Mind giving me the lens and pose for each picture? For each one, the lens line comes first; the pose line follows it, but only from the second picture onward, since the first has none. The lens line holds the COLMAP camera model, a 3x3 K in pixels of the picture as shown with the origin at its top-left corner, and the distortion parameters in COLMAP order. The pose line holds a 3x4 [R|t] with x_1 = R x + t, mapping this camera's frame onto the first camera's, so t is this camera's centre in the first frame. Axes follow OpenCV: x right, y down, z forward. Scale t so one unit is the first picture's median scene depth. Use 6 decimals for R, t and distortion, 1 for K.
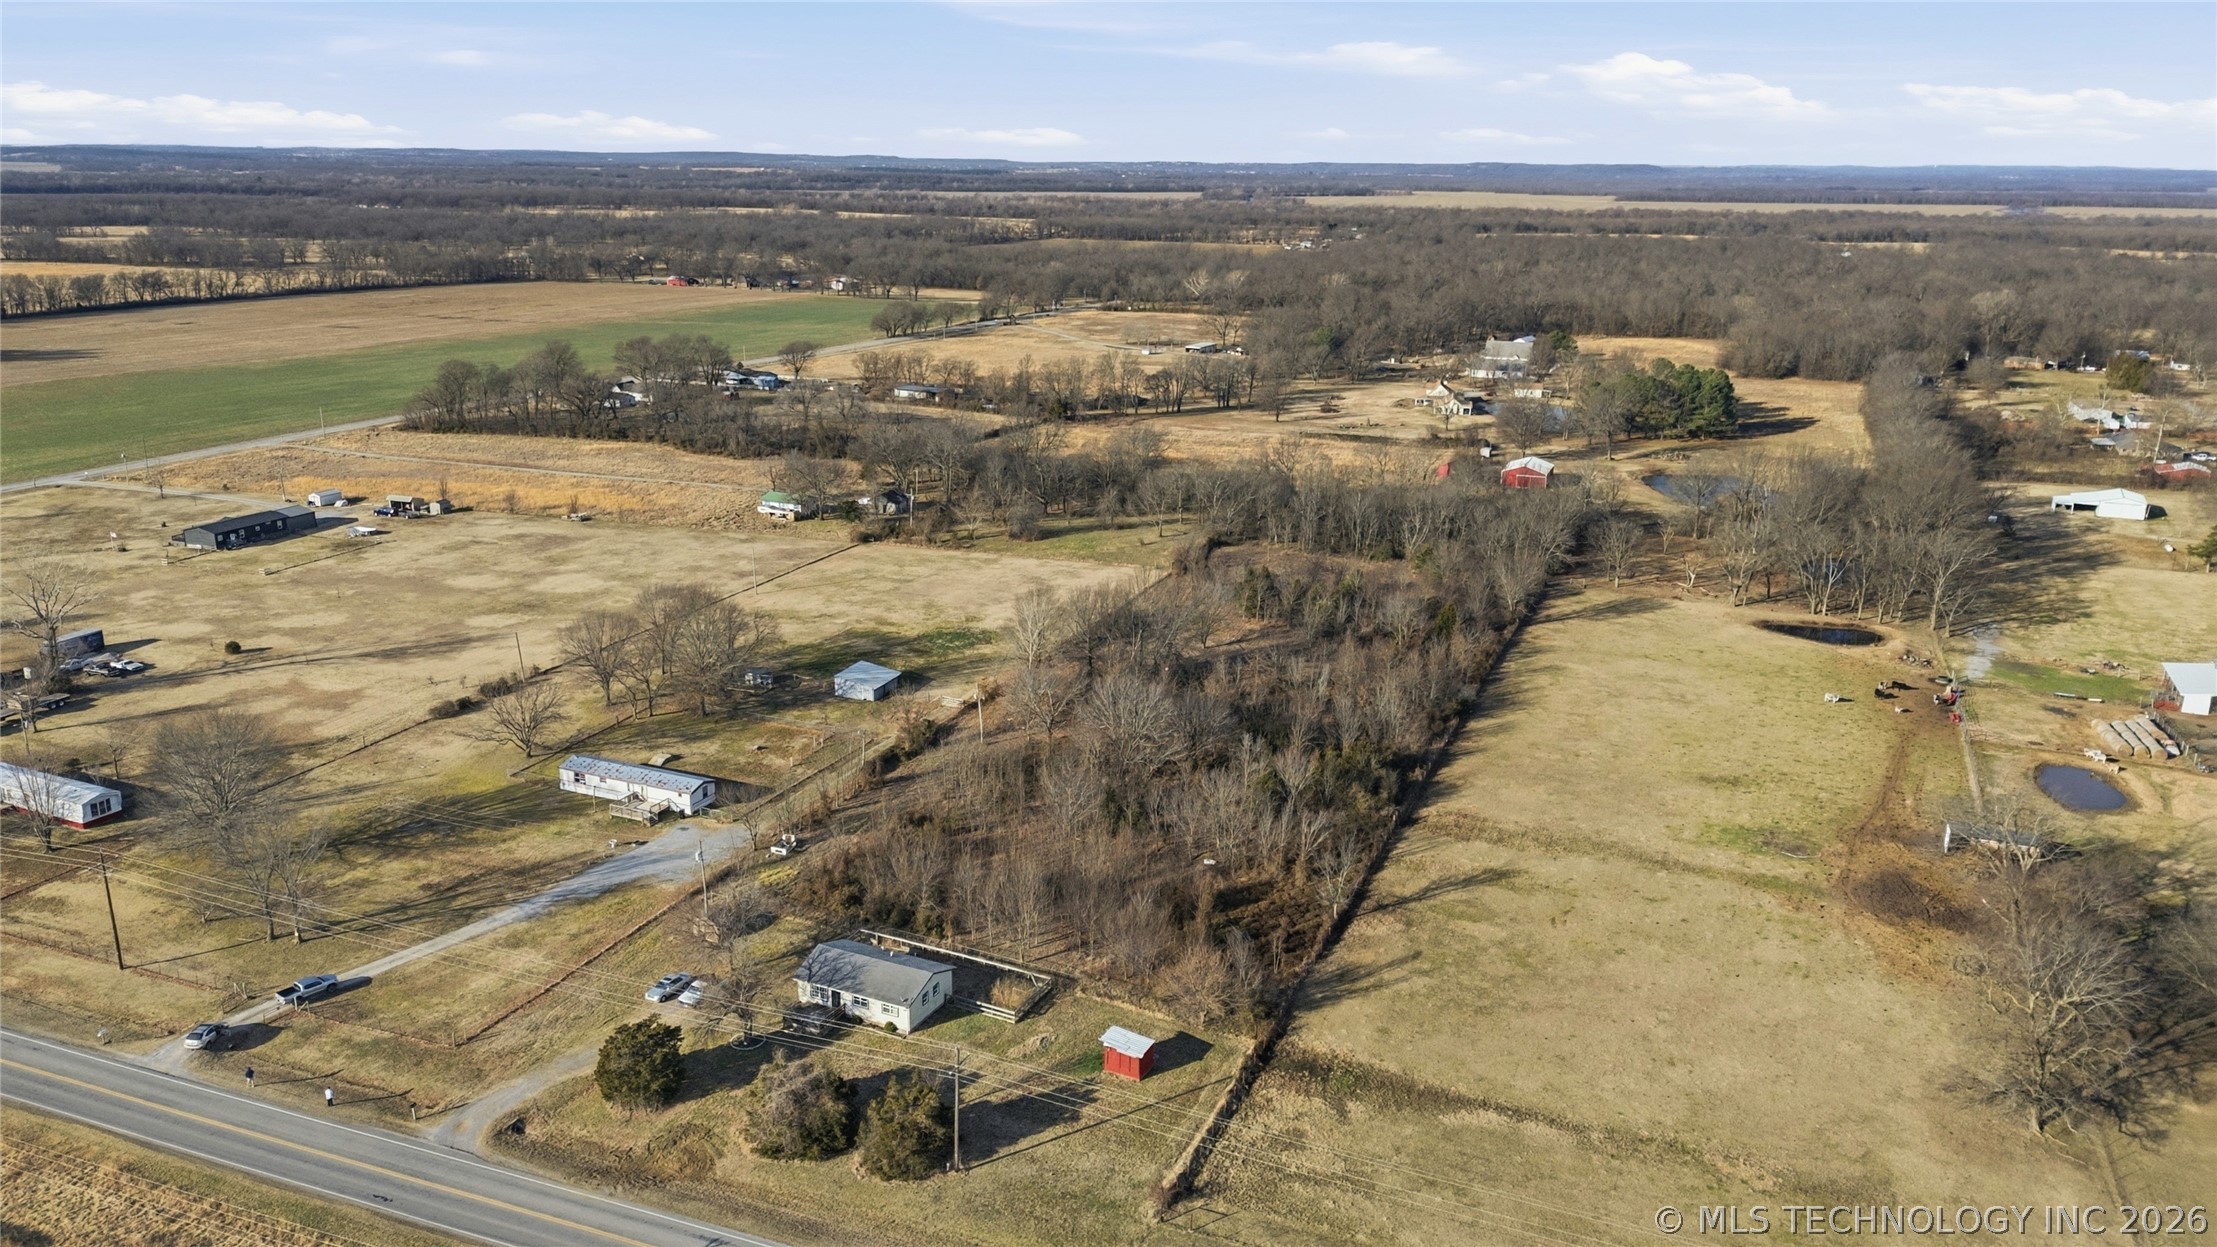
lens RADIAL K [[1617.9, 0, 1101.4], [0, 1617.9, 638.3], [0, 0, 1]] dist [0.083686, -0.082499]
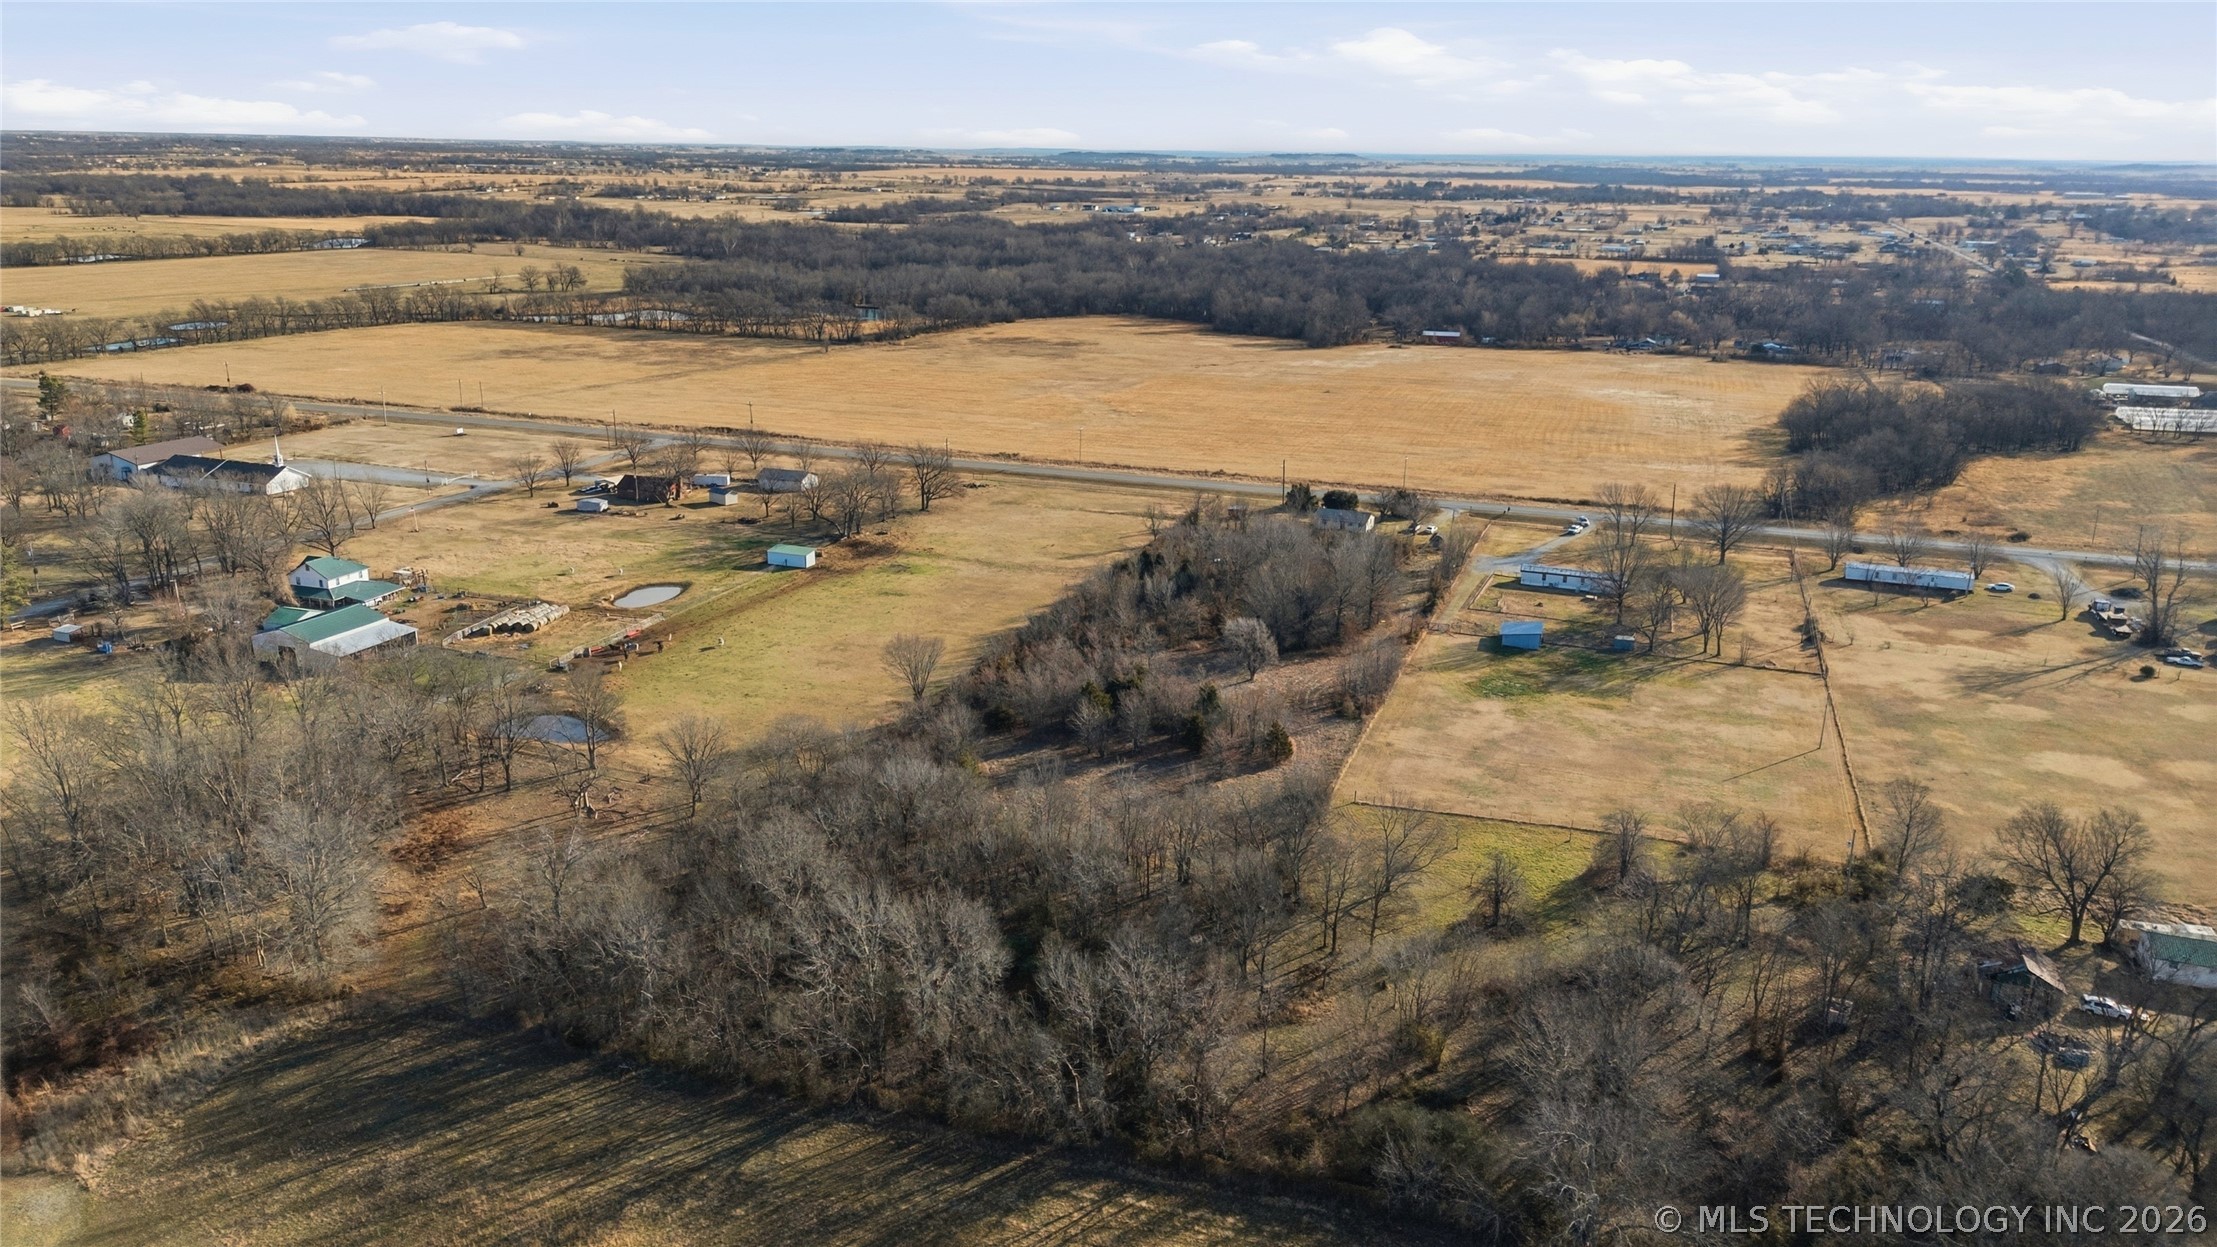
lens RADIAL K [[1617.9, 0, 1101.4], [0, 1617.9, 638.3], [0, 0, 1]] dist [0.083686, -0.082499]
pose [[-0.998258, -0.012352, -0.057700, 0.280741], [-0.041937, 0.836414, 0.546491, -0.730863], [0.041511, 0.547959, -0.835475, 2.365350]]
